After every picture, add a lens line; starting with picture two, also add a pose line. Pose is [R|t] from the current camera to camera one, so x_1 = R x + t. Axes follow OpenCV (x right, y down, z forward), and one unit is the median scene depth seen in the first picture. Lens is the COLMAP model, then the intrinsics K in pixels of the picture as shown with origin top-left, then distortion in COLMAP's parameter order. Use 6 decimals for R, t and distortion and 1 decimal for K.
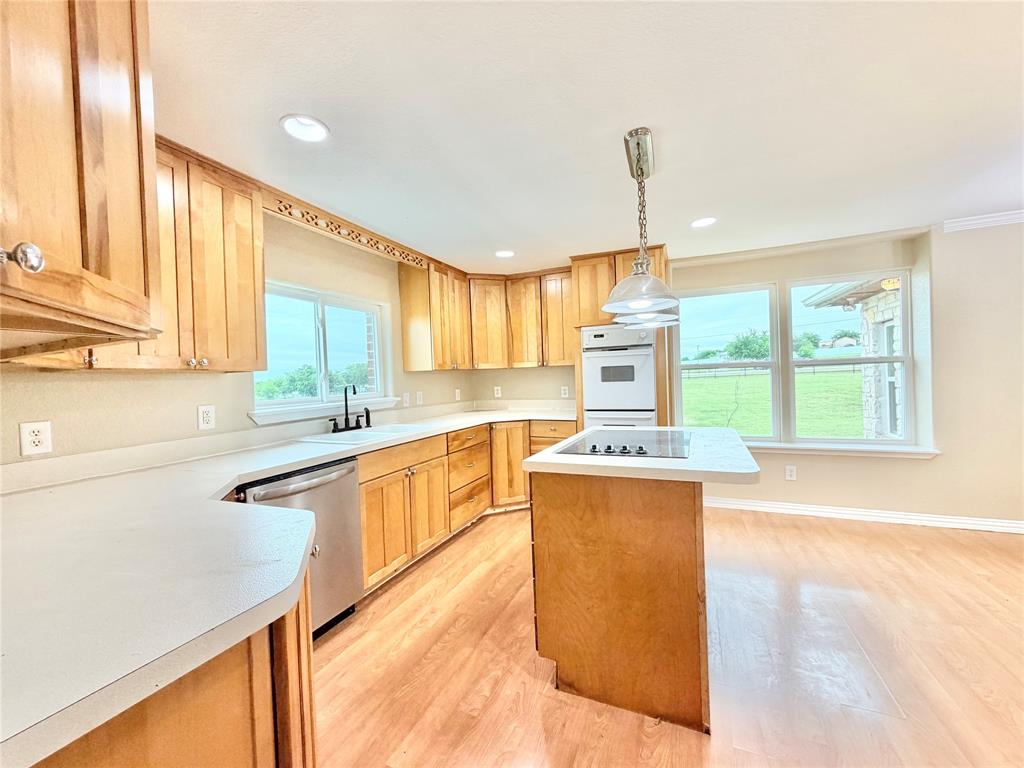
lens RADIAL K [[407.1, 0, 512.0], [0, 407.1, 384.0], [0, 0, 1]] dist [-0.000768, 0.000575]
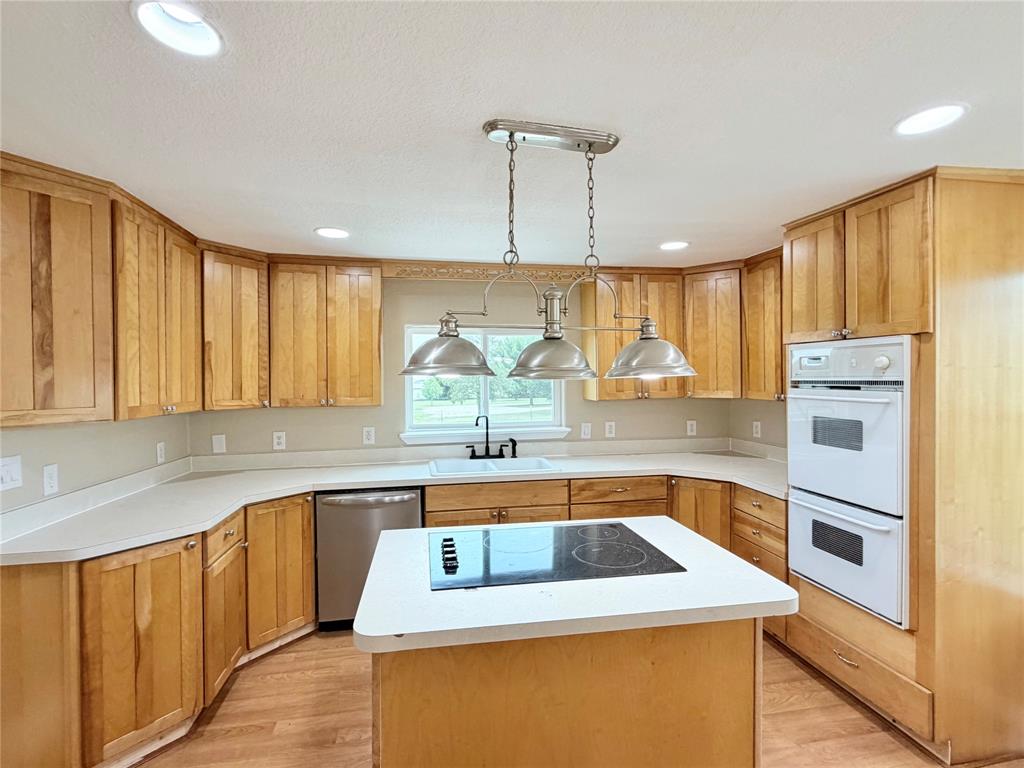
lens RADIAL K [[497.8, 0, 512.0], [0, 497.8, 384.0], [0, 0, 1]] dist [0.000805, -0.000284]
pose [[0.563571, 0.044938, -0.824844, 0.551482], [-0.025011, 0.998990, 0.037337, -0.102129], [0.825689, -0.000412, 0.564126, 0.271520]]
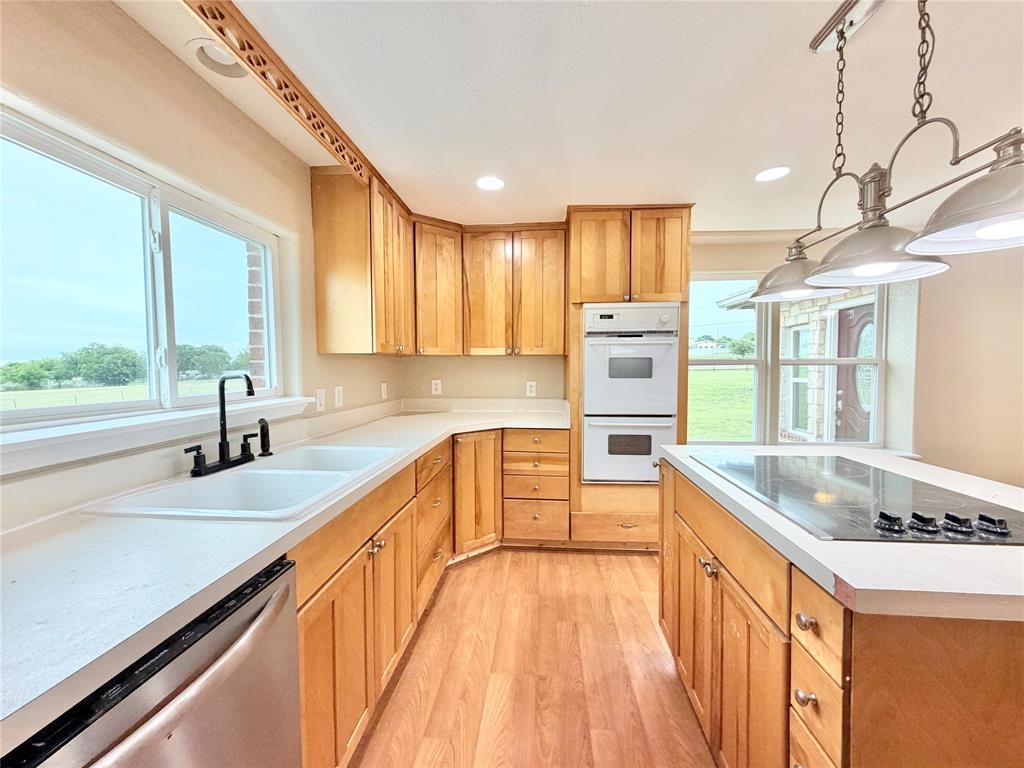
lens RADIAL K [[407.1, 0, 512.0], [0, 407.1, 384.0], [0, 0, 1]] dist [-0.000768, 0.000575]
pose [[0.946237, 0.016367, 0.323060, -0.193595], [-0.022637, 0.999621, 0.015659, -0.001680], [-0.322681, -0.022130, 0.946249, 0.347726]]
